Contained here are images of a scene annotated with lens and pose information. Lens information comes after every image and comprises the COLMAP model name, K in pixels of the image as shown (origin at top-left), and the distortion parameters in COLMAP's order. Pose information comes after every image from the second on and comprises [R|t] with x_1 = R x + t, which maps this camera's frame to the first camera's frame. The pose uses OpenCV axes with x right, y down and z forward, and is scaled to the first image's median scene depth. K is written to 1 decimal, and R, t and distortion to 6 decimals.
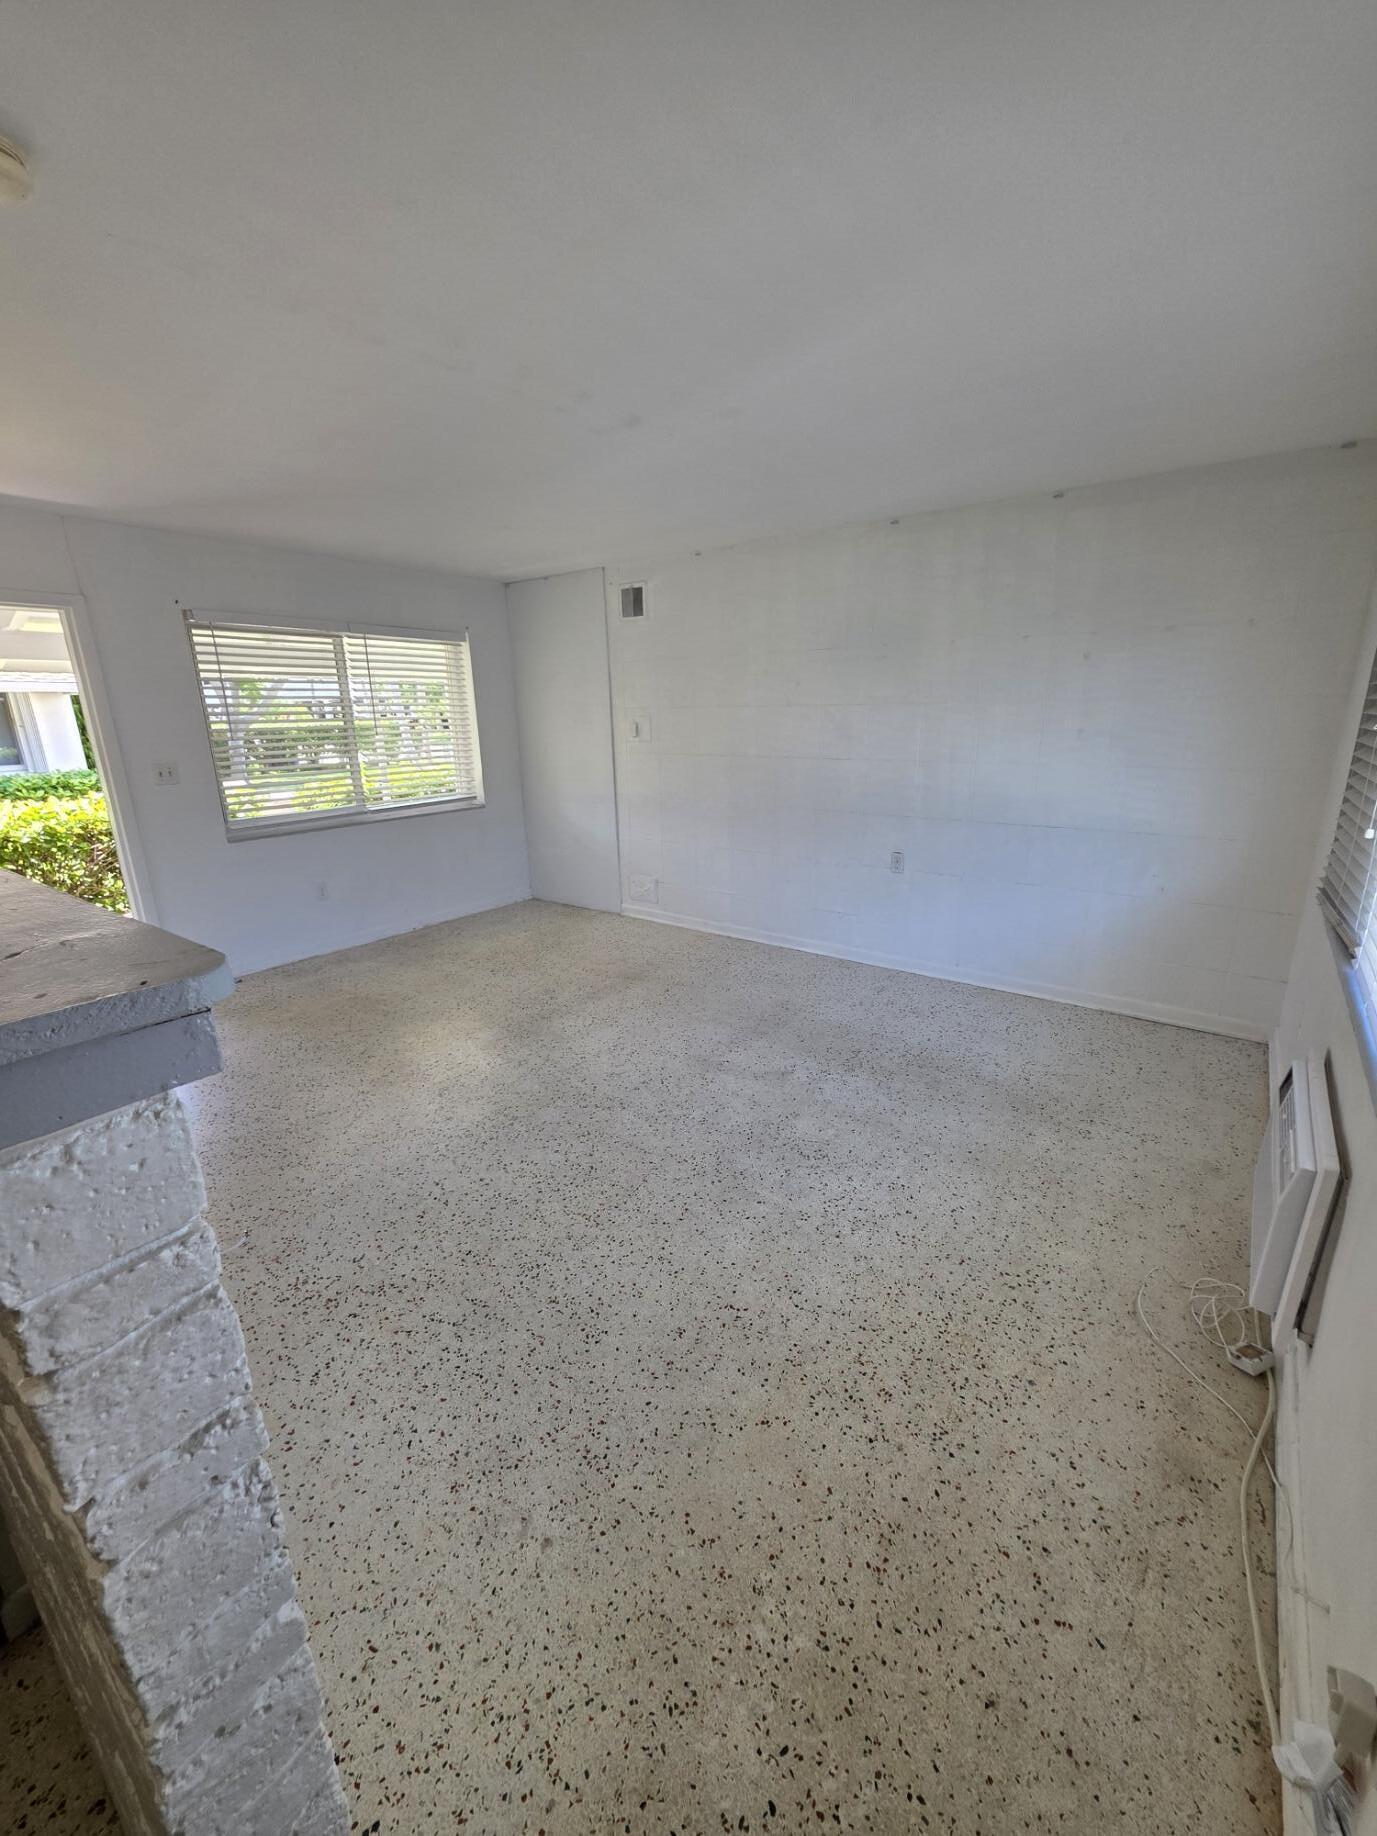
lens RADIAL K [[735.3, 0, 697.6], [0, 735.3, 929.5], [0, 0, 1]] dist [0.002466, 0.000510]
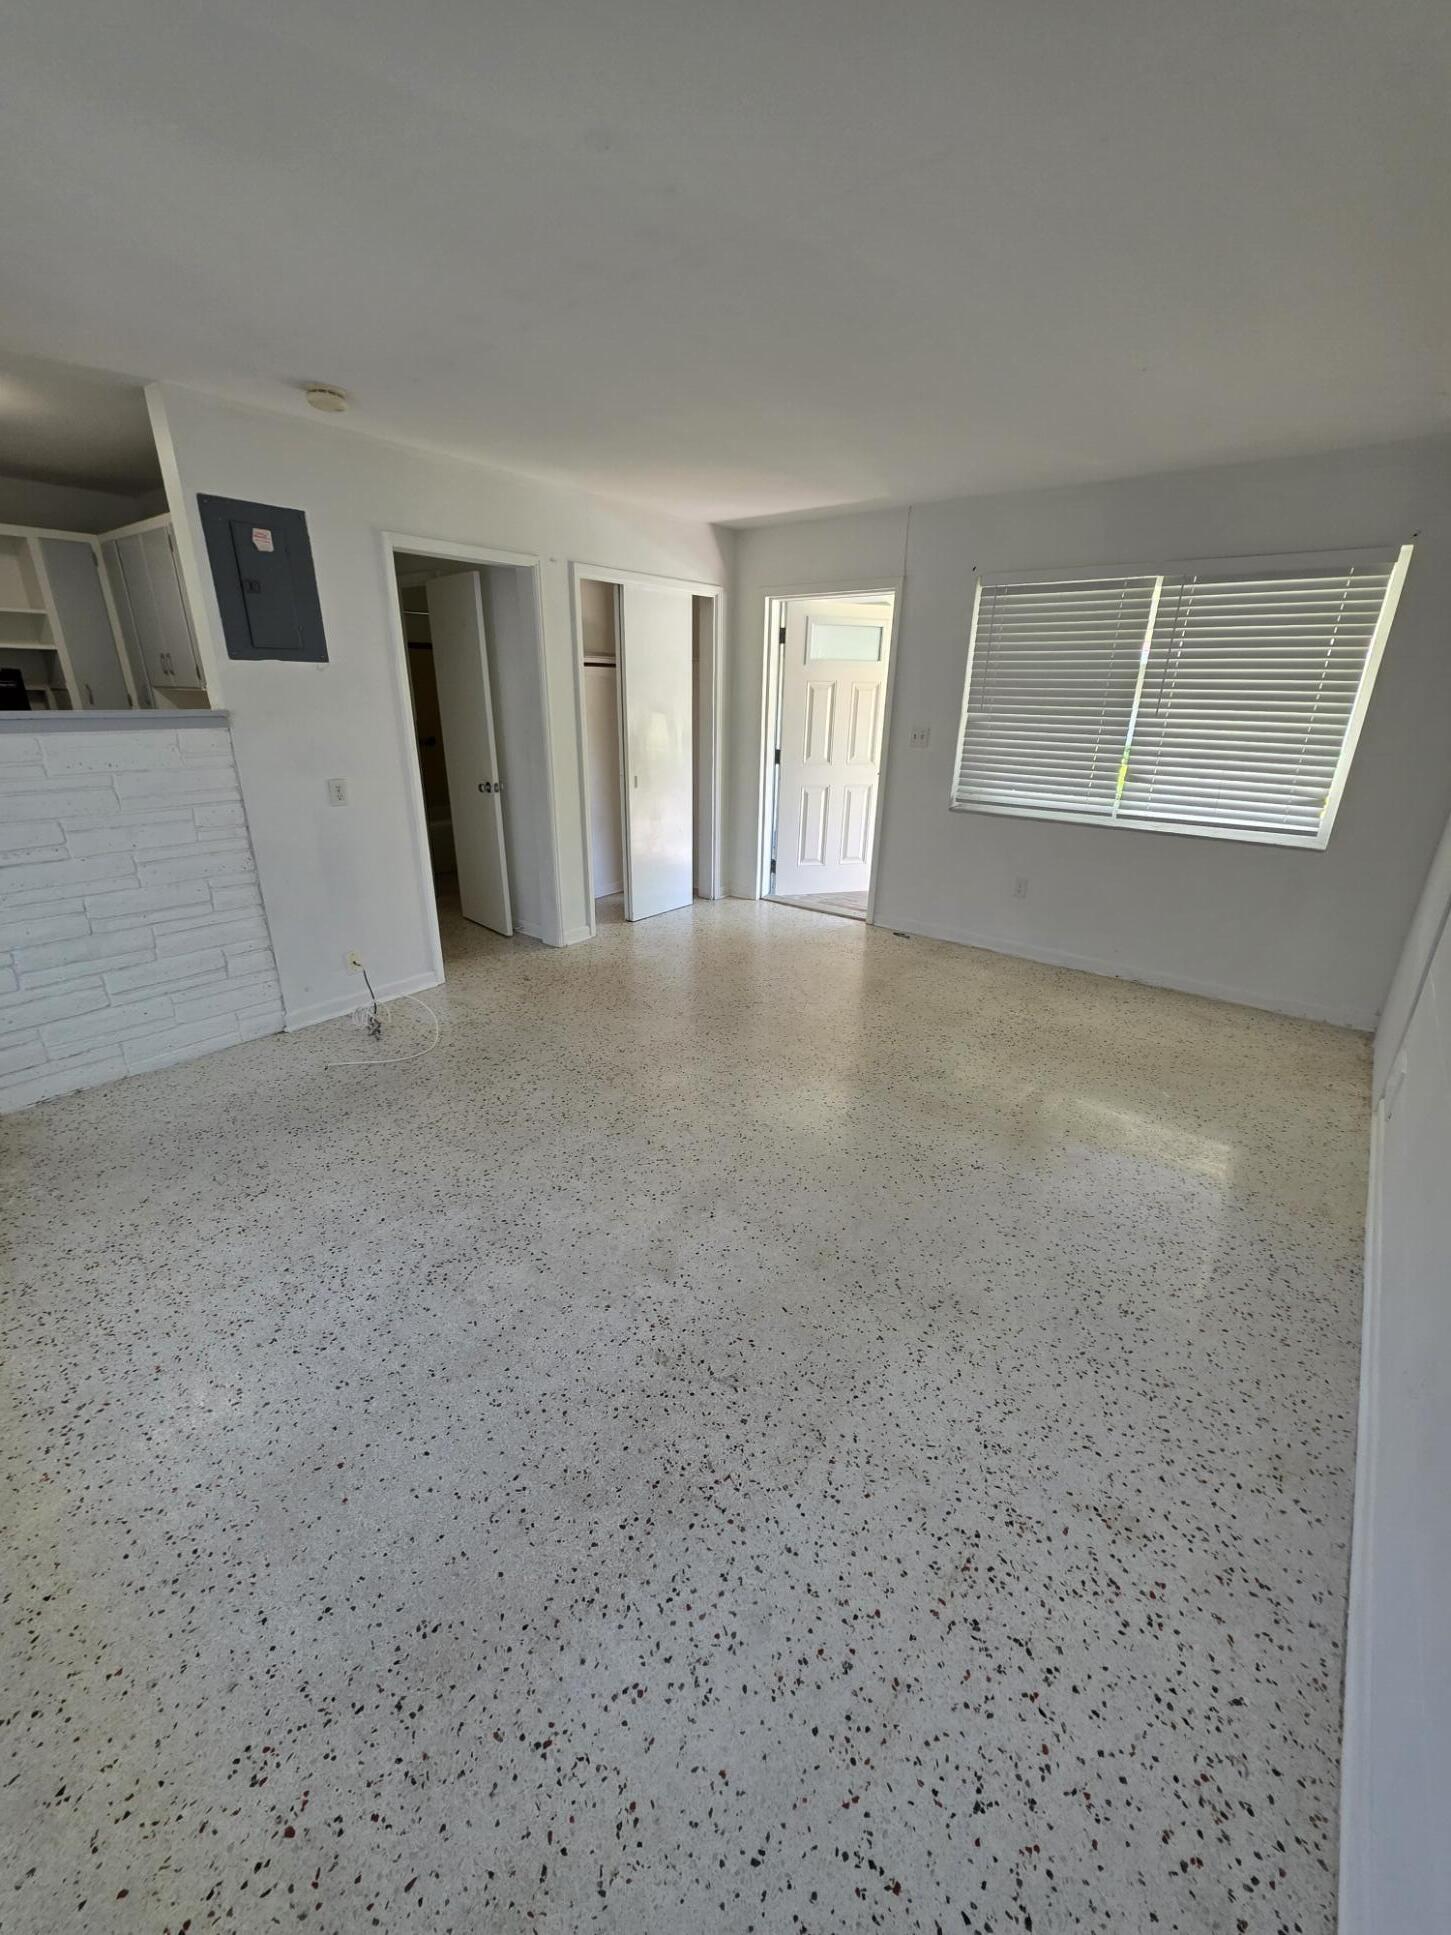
lens RADIAL K [[774.9, 0, 724.0], [0, 774.9, 977.7], [0, 0, 1]] dist [0.002466, 0.000510]
pose [[-0.035134, 0.367809, -0.929238, 0.689075], [-0.300368, 0.882935, 0.360838, -0.303605], [0.953176, 0.291791, 0.079457, 0.989050]]
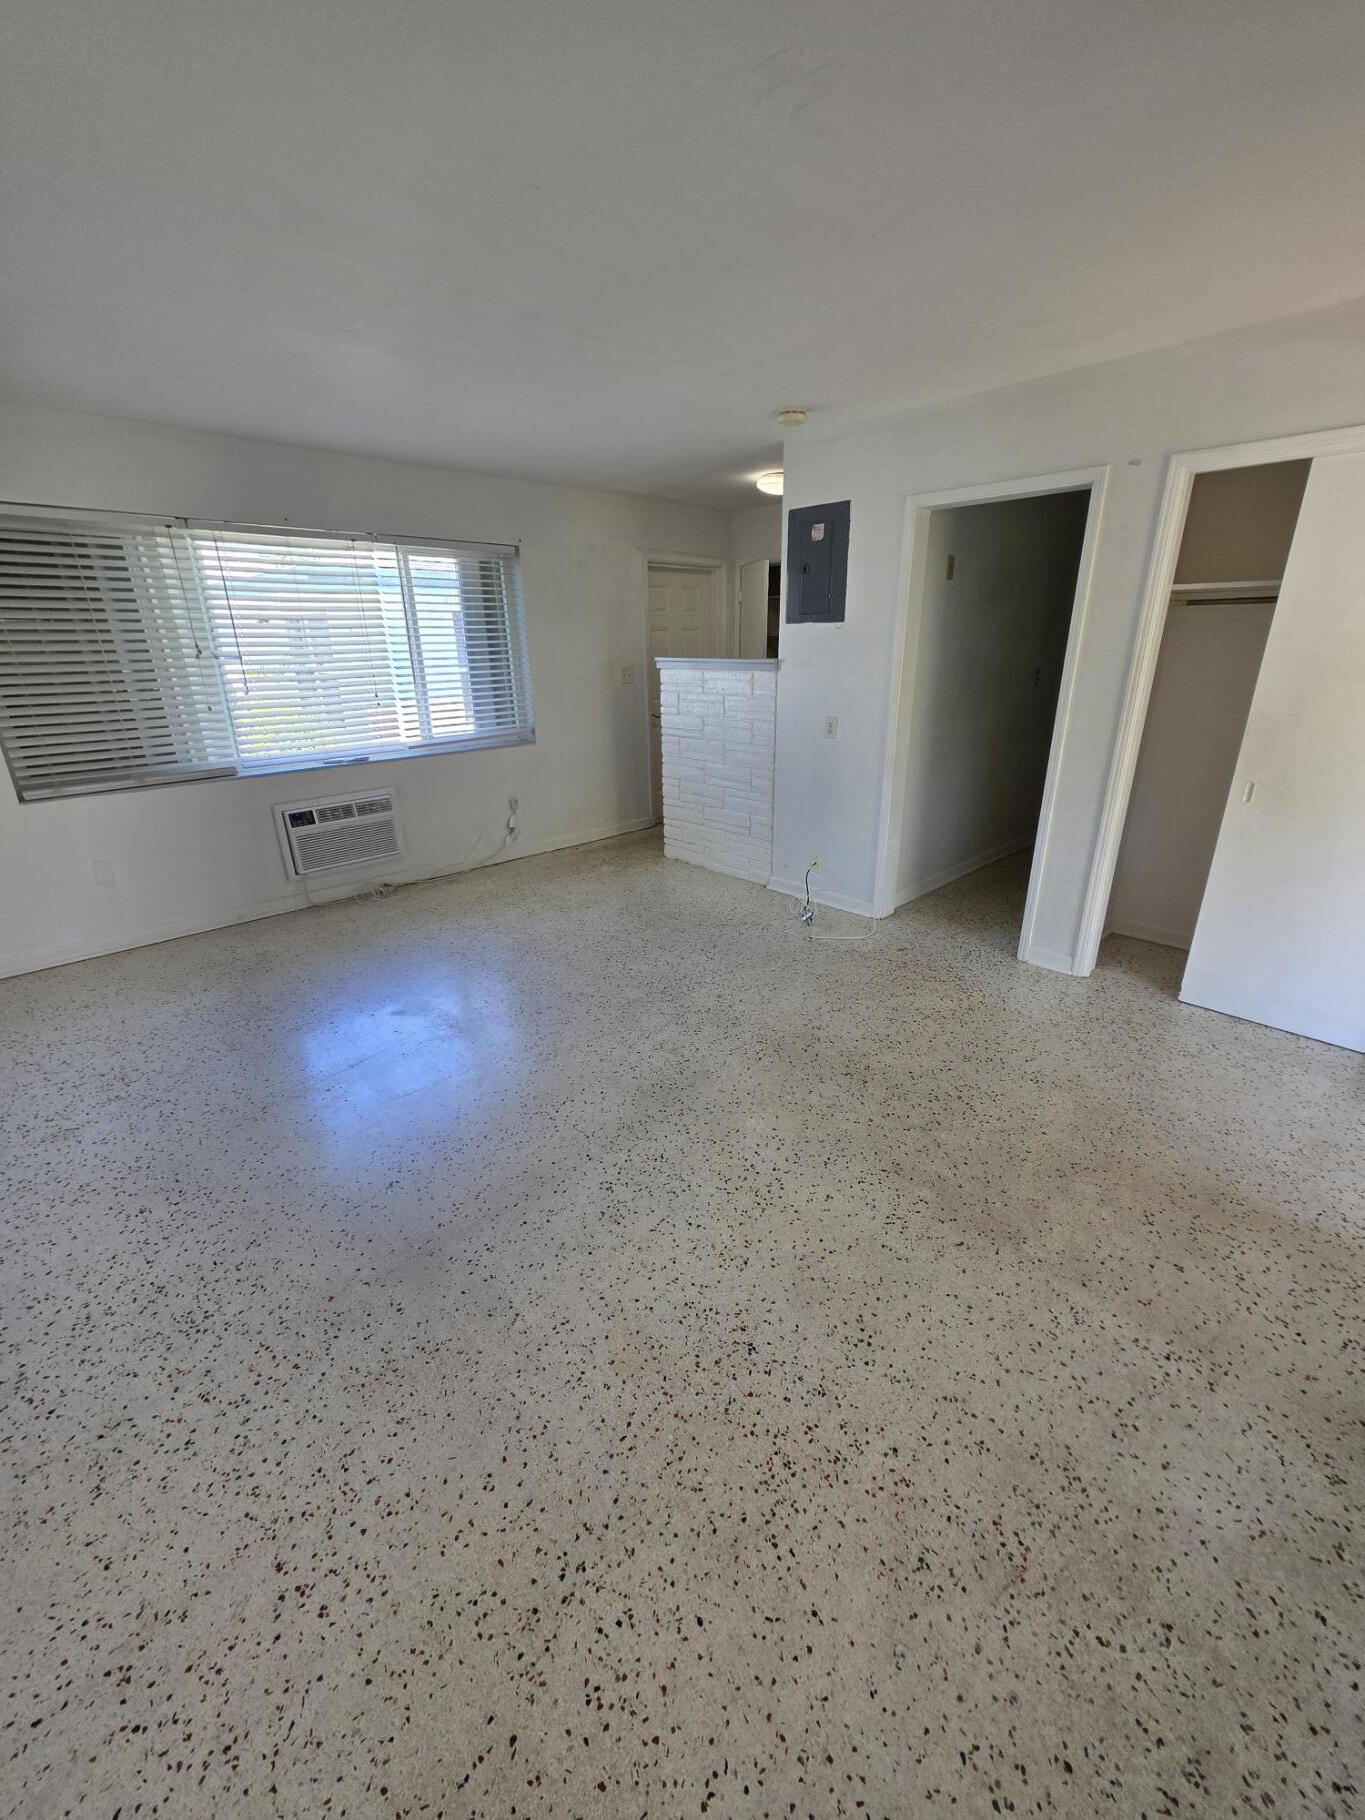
lens RADIAL K [[728.9, 0, 691.9], [0, 728.9, 908.4], [0, 0, 1]] dist [0.002466, 0.000510]
pose [[-0.986718, -0.029213, 0.159795, -0.456865], [0.072733, 0.800132, 0.595398, -0.510649], [-0.145250, 0.599112, -0.787380, 1.755910]]
